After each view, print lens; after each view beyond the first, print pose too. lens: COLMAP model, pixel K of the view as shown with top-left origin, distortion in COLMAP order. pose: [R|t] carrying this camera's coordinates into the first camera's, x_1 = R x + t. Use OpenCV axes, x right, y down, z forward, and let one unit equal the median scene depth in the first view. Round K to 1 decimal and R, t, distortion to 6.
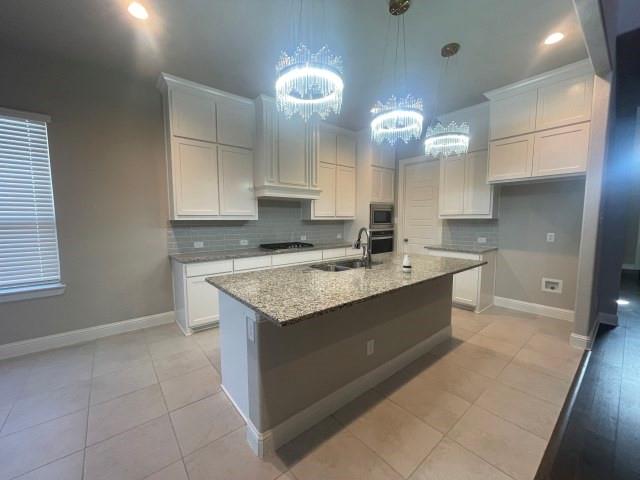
lens RADIAL K [[258.3, 0, 319.2], [0, 258.3, 241.4], [0, 0, 1]] dist [-0.002255, -0.000459]
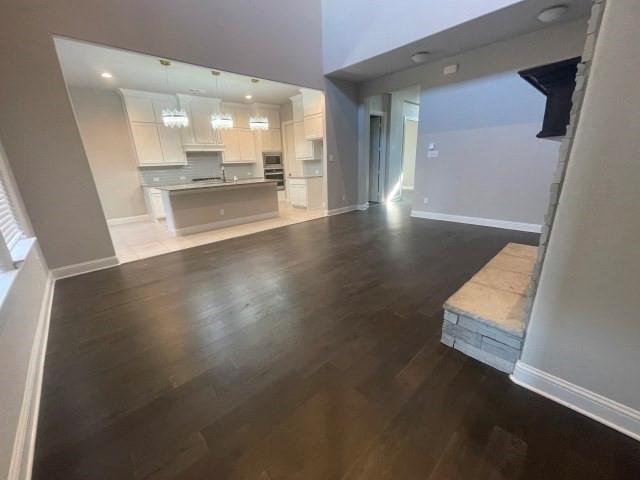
lens RADIAL K [[258.3, 0, 316.8], [0, 258.3, 242.3], [0, 0, 1]] dist [-0.002255, -0.000459]
pose [[0.997885, -0.047039, 0.044868, 0.521796], [0.036453, 0.976393, 0.212902, 0.089954], [-0.053824, -0.210816, 0.976043, -0.869602]]
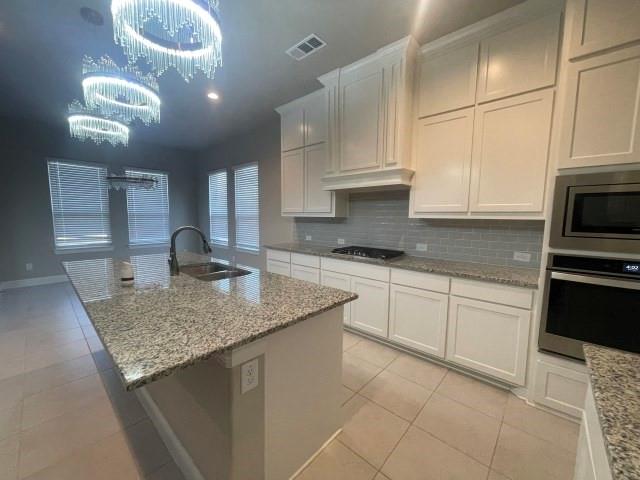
lens RADIAL K [[258.3, 0, 316.9], [0, 258.3, 239.5], [0, 0, 1]] dist [-0.002255, -0.000459]
pose [[0.150382, 0.090410, -0.984485, 0.589547], [-0.102652, 0.991855, 0.075407, -0.060859], [0.983284, 0.089720, 0.158438, 0.742080]]
